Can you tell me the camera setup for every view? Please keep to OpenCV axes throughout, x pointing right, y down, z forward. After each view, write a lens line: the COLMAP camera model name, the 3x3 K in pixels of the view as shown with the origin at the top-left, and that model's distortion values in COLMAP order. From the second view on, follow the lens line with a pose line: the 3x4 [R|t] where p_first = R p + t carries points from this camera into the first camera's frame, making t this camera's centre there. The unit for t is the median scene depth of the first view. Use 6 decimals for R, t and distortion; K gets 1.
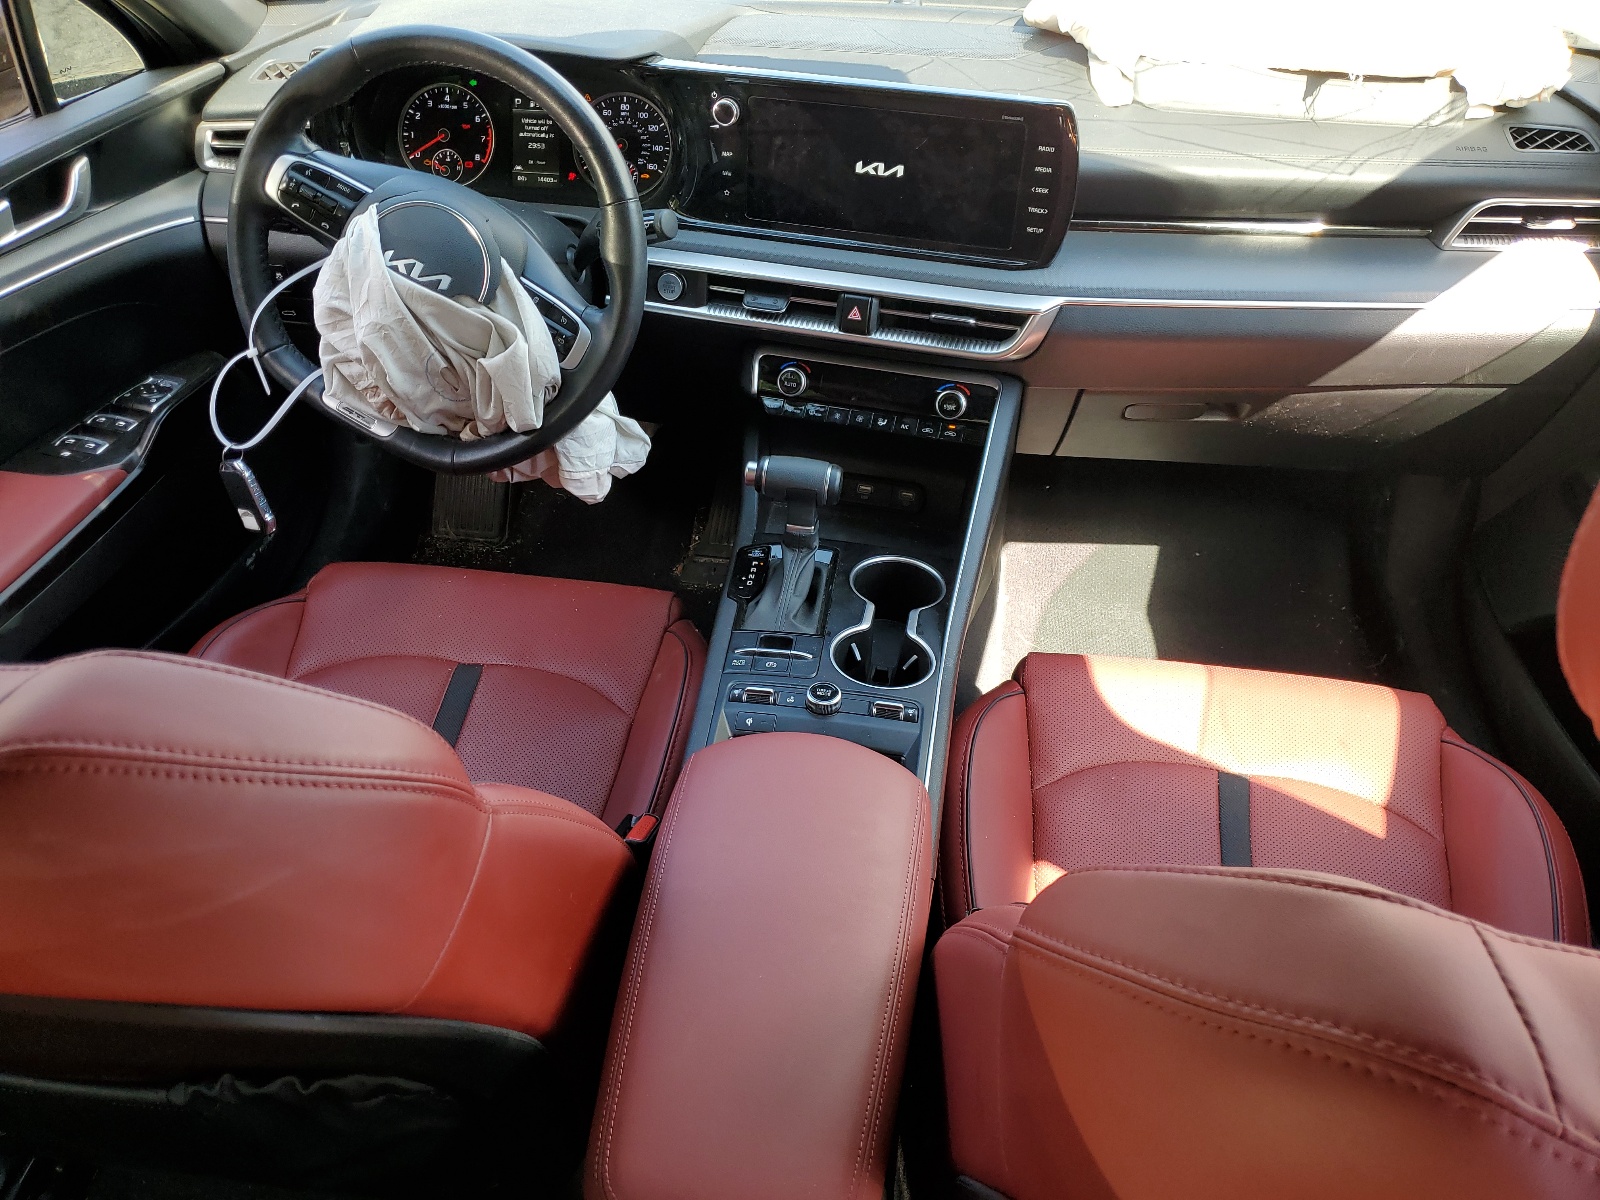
lens RADIAL K [[1214.3, 0, 793.6], [0, 1214.3, 600.2], [0, 0, 1]] dist [0.005733, -0.008946]
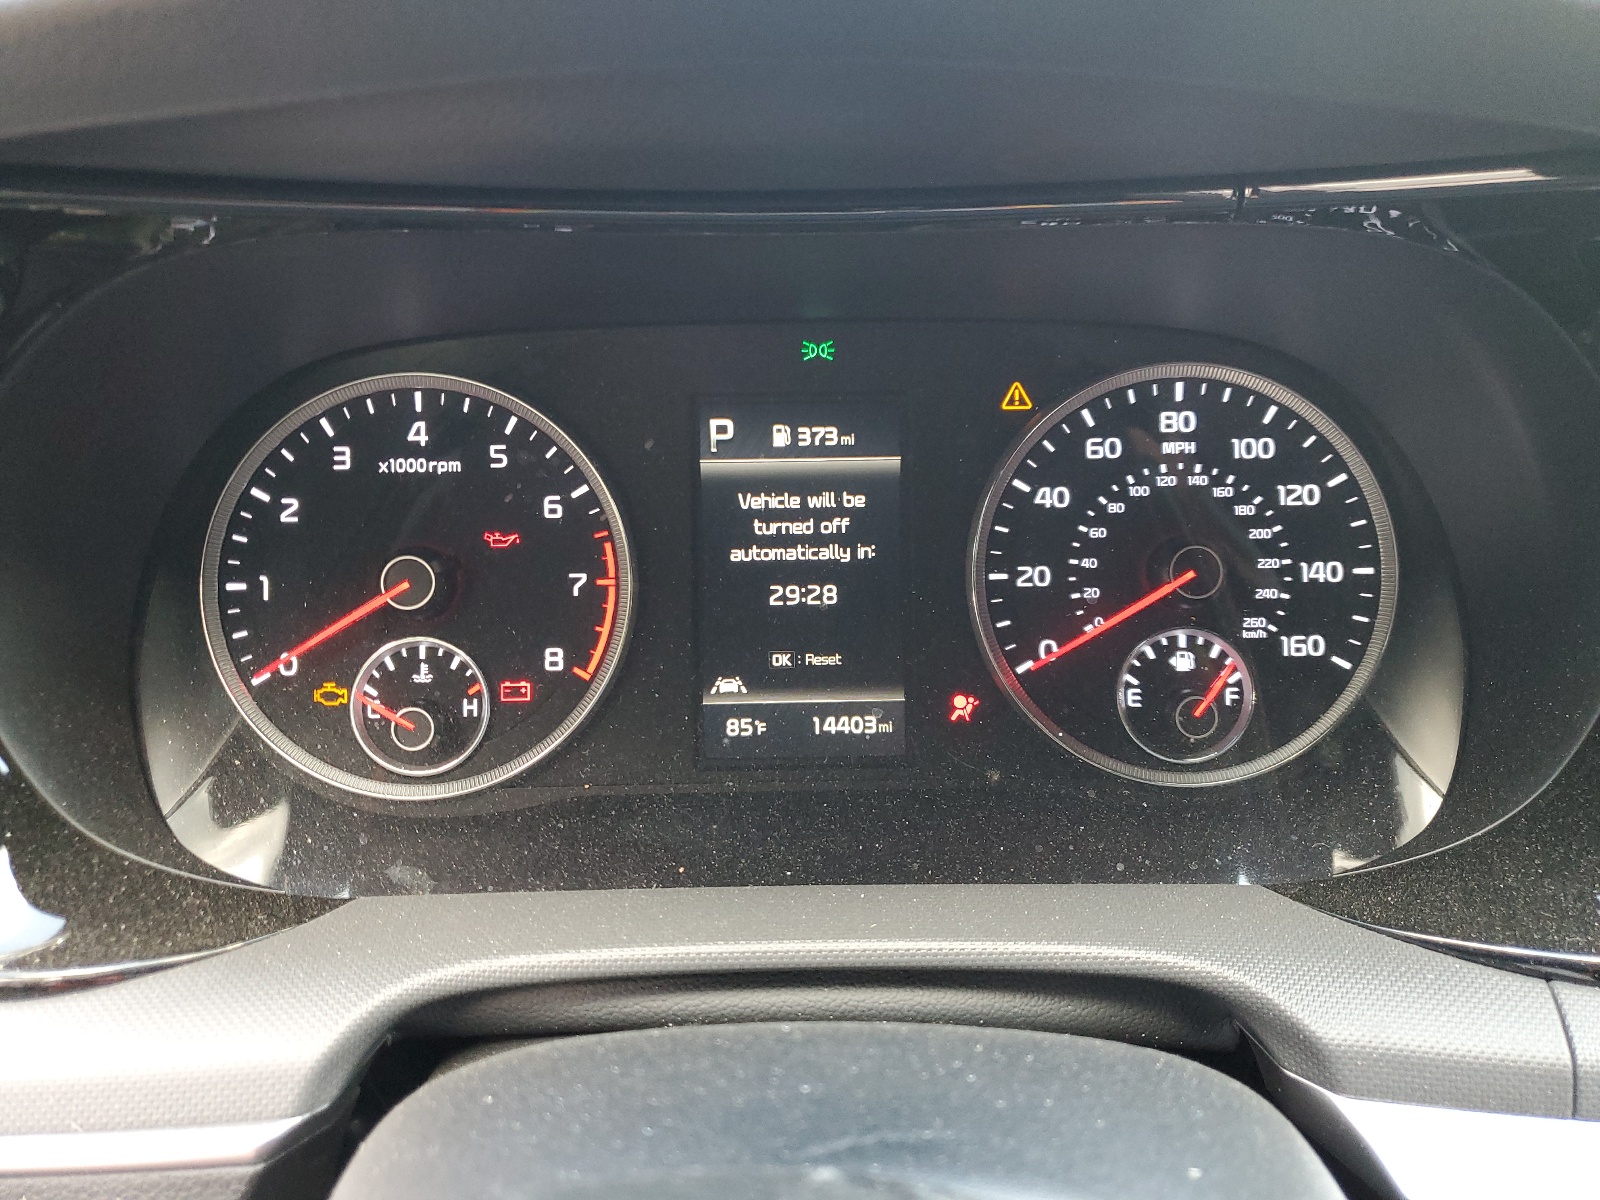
lens RADIAL K [[1214.3, 0, 805.0], [0, 1214.3, 604.1], [0, 0, 1]] dist [0.005733, -0.008946]
pose [[0.989243, -0.077167, 0.124273, -0.242078], [0.106017, 0.963557, -0.245597, -0.314046], [-0.100793, 0.256130, 0.961373, 0.771522]]
